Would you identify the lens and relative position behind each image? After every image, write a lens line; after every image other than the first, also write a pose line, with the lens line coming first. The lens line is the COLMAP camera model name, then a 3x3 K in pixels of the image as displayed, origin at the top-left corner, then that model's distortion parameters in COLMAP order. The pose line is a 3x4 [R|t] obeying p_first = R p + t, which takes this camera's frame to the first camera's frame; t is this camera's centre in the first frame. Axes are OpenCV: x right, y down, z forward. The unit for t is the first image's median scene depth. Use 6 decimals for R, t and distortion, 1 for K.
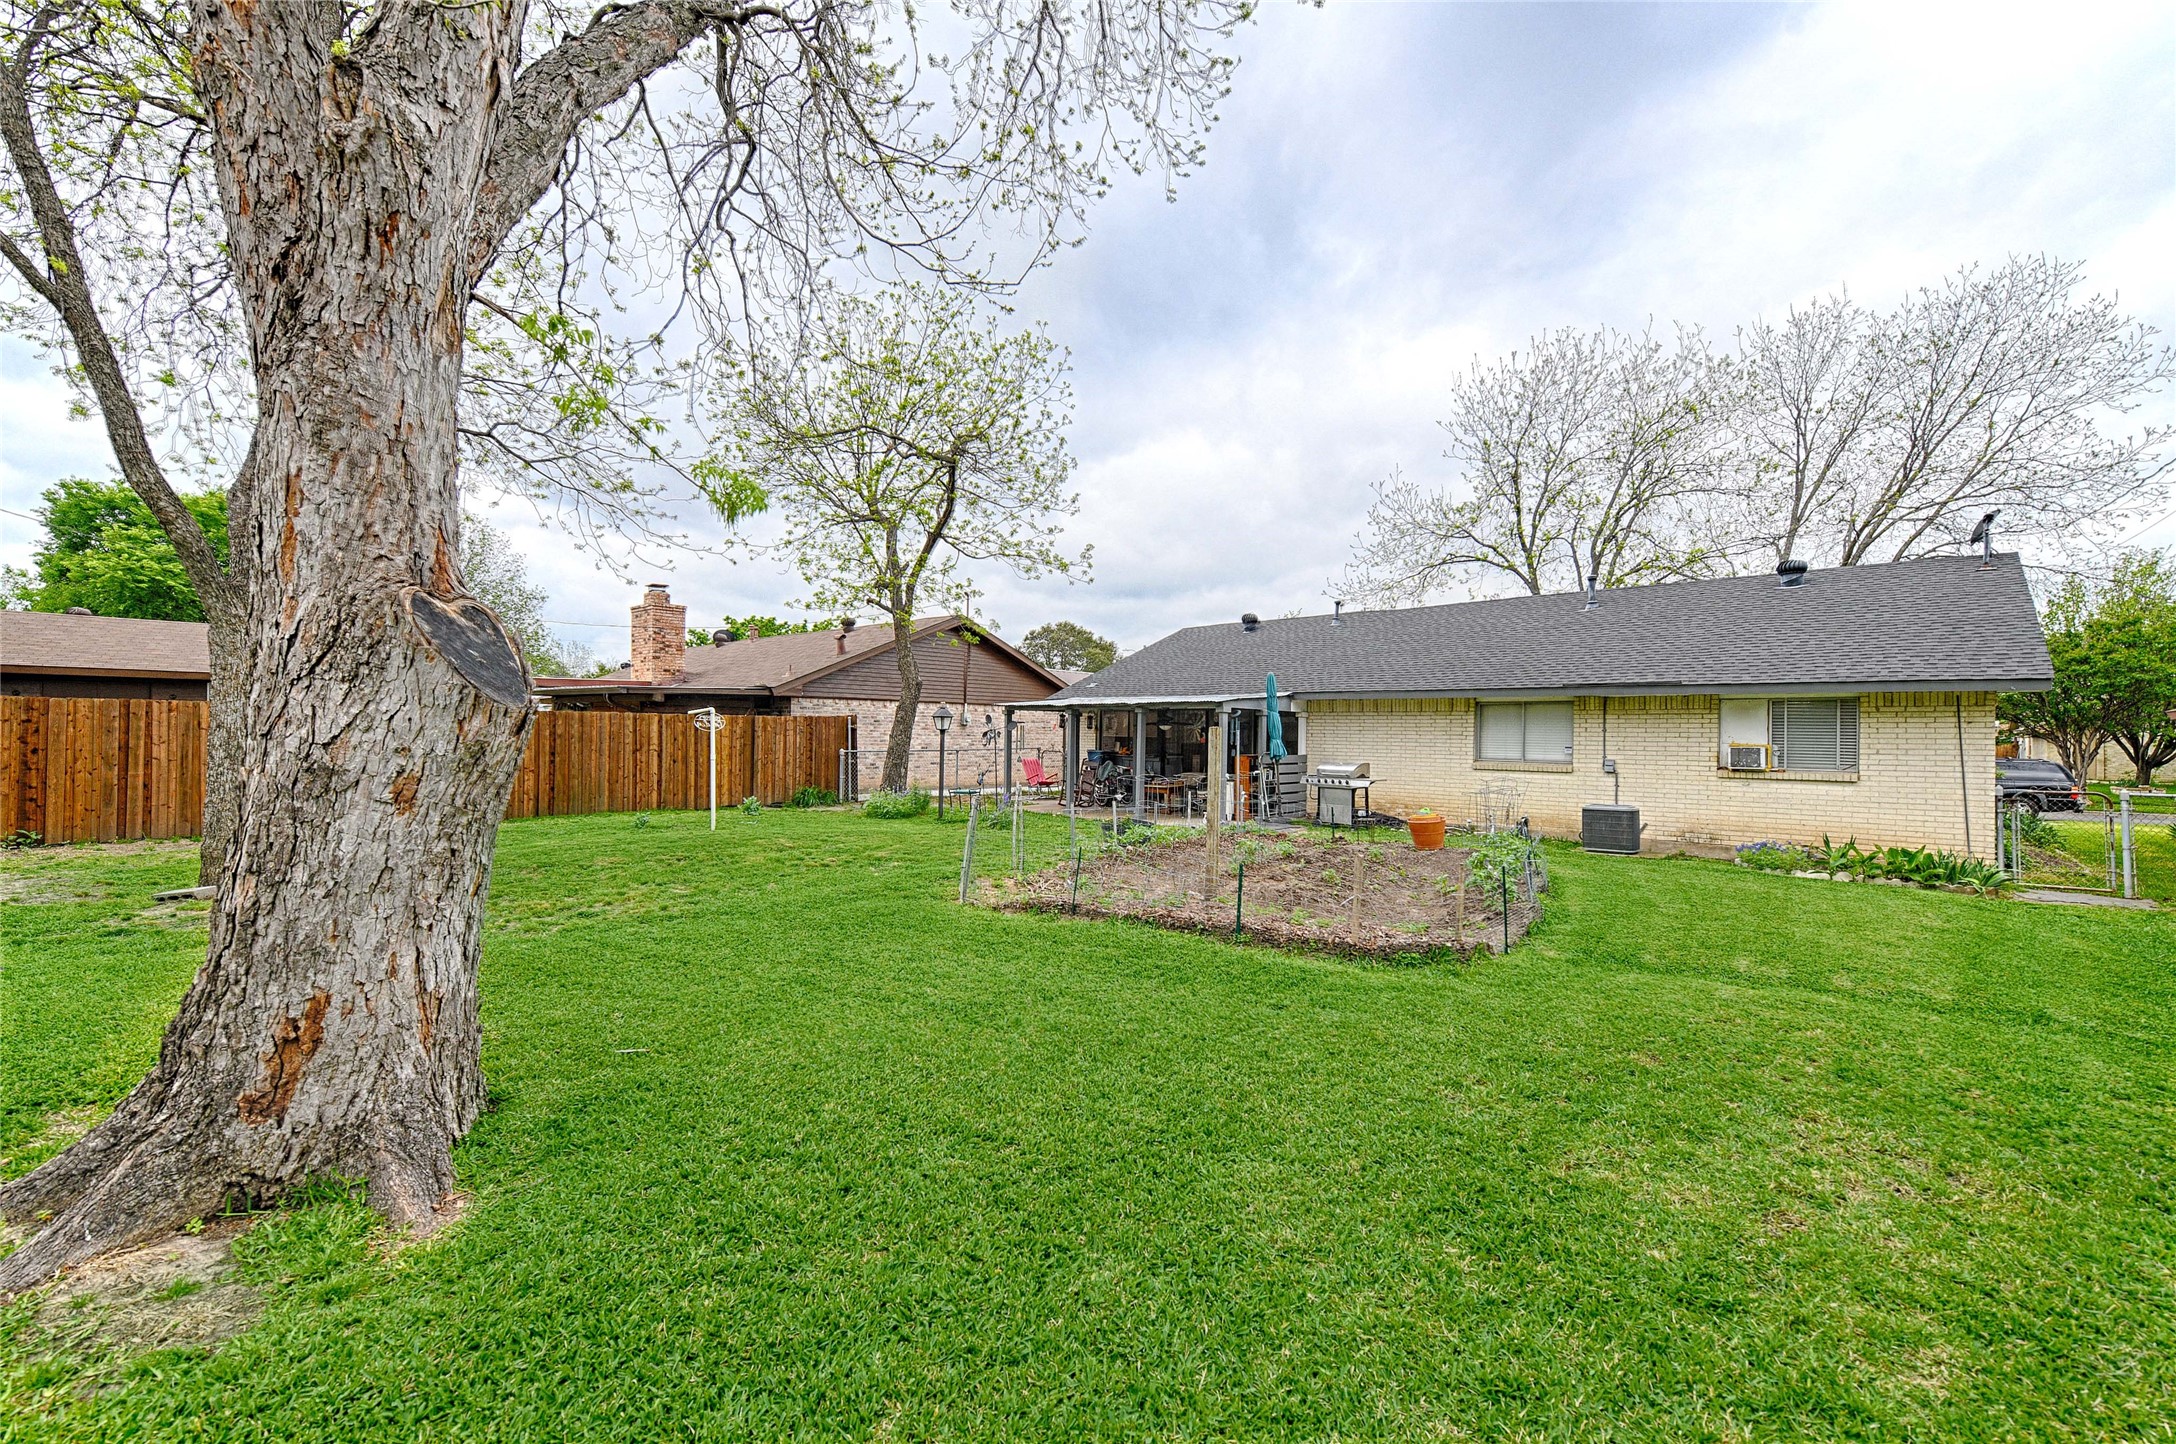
lens RADIAL K [[890.5, 0, 1088.0], [0, 890.5, 722.0], [0, 0, 1]] dist [0.006824, -0.000055]
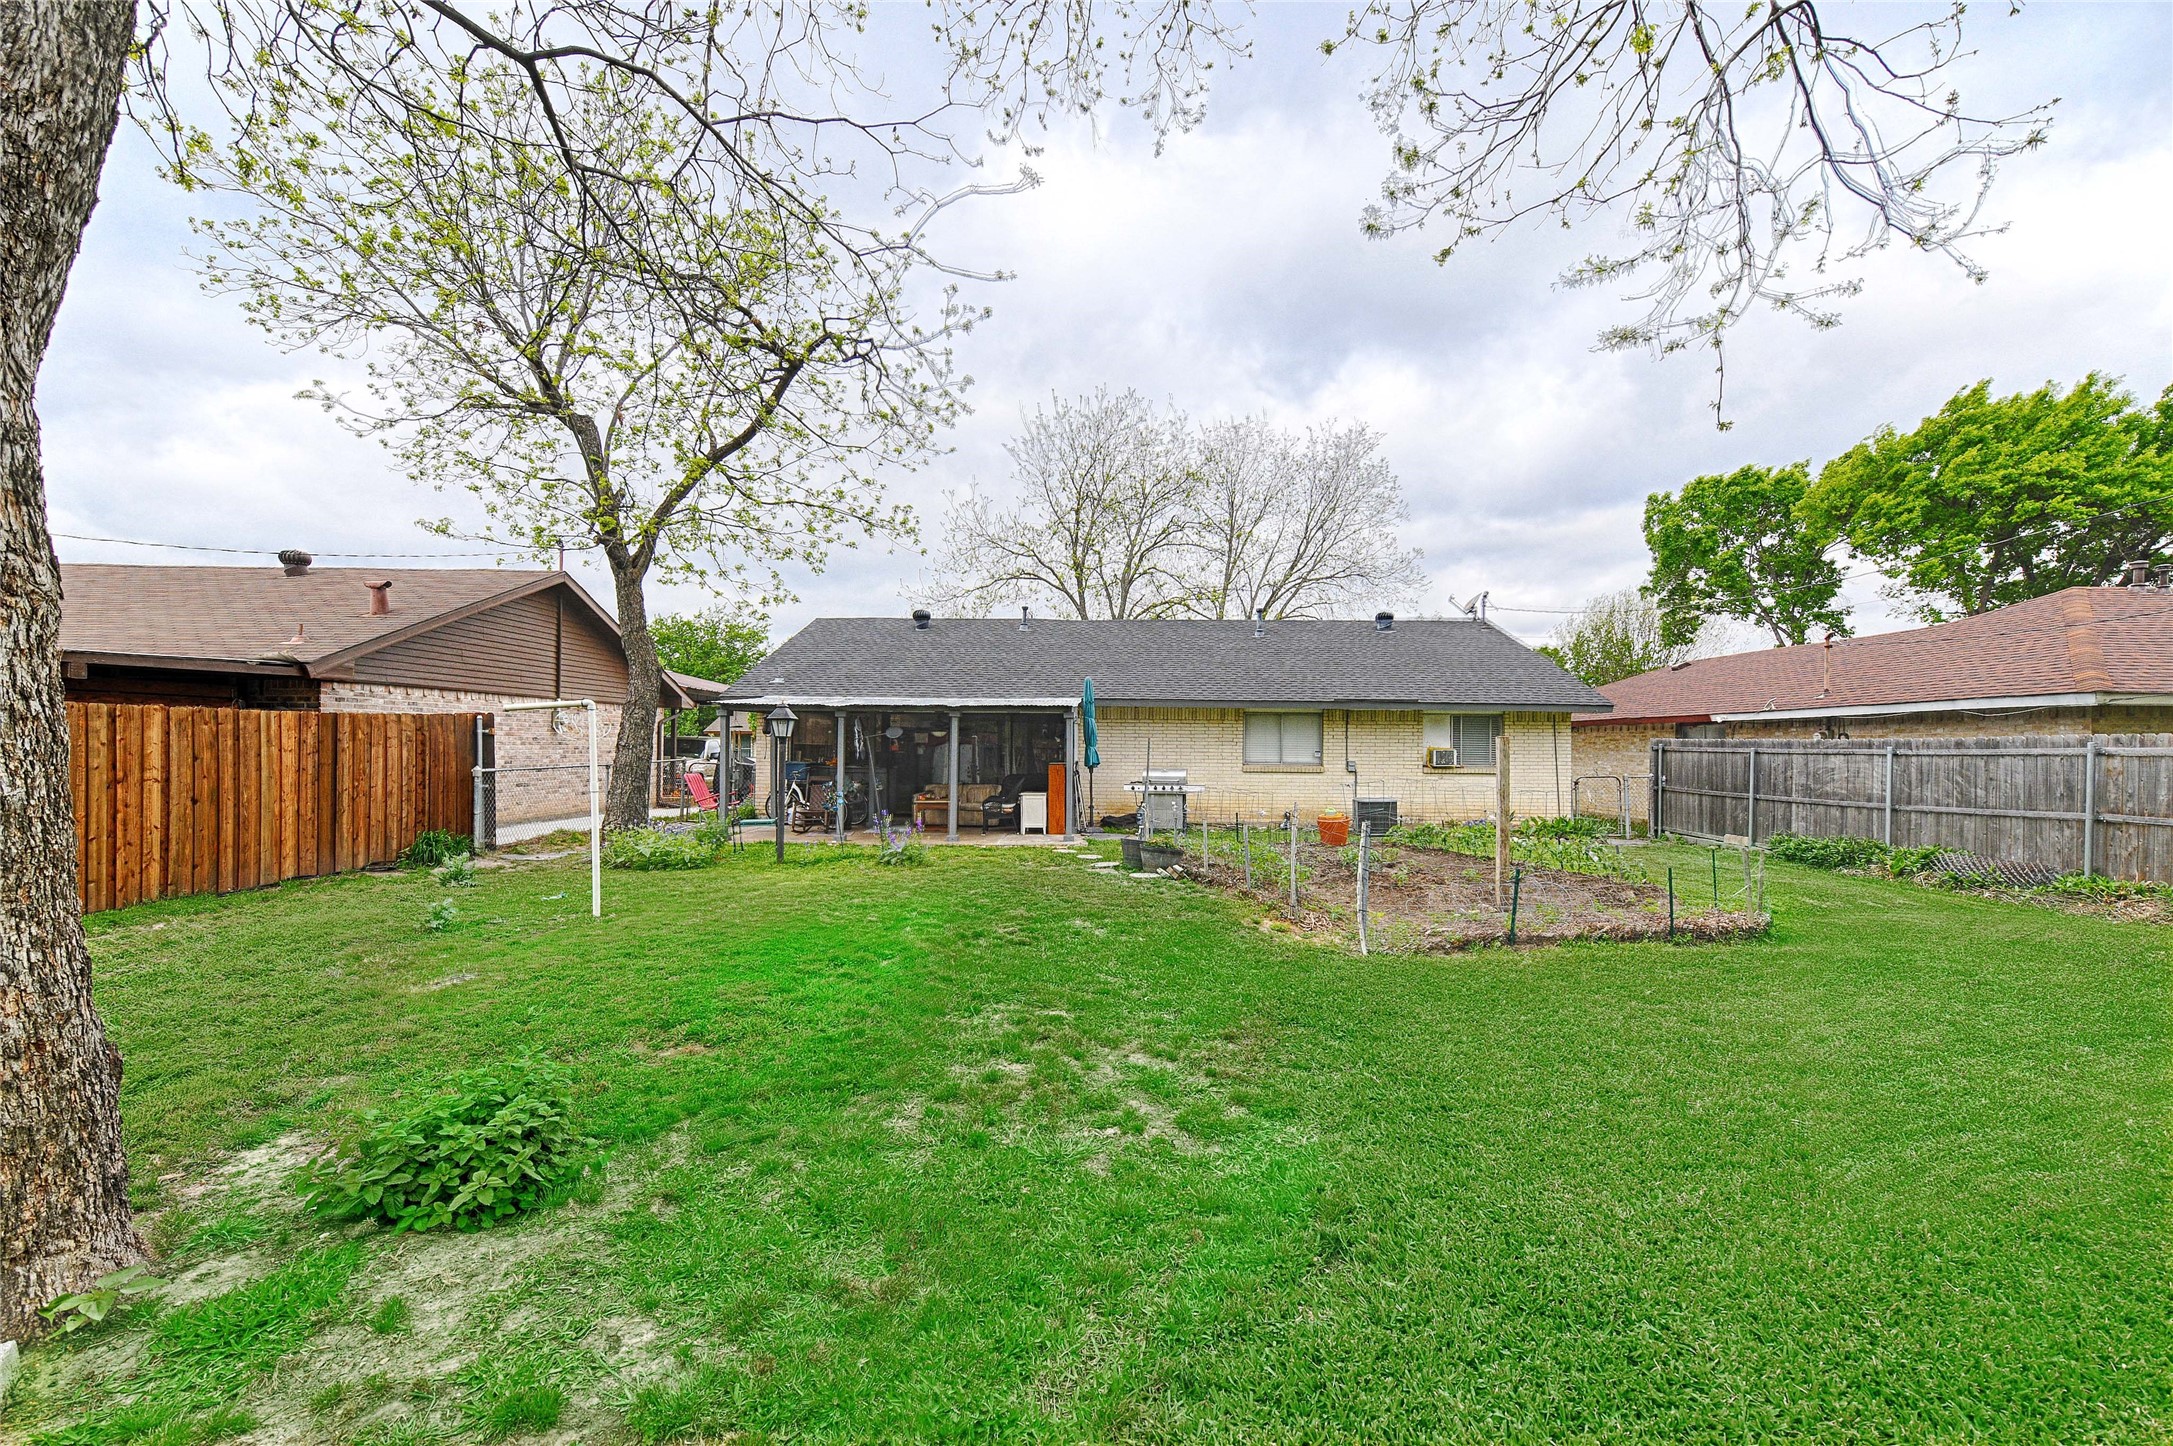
lens RADIAL K [[898.8, 0, 1070.0], [0, 898.8, 725.8], [0, 0, 1]] dist [0.005008, 0.000310]
pose [[0.740950, 0.007678, 0.671516, -0.434741], [-0.006641, 0.999970, -0.004106, 0.000853], [-0.671527, -0.001417, 0.740979, 0.284483]]
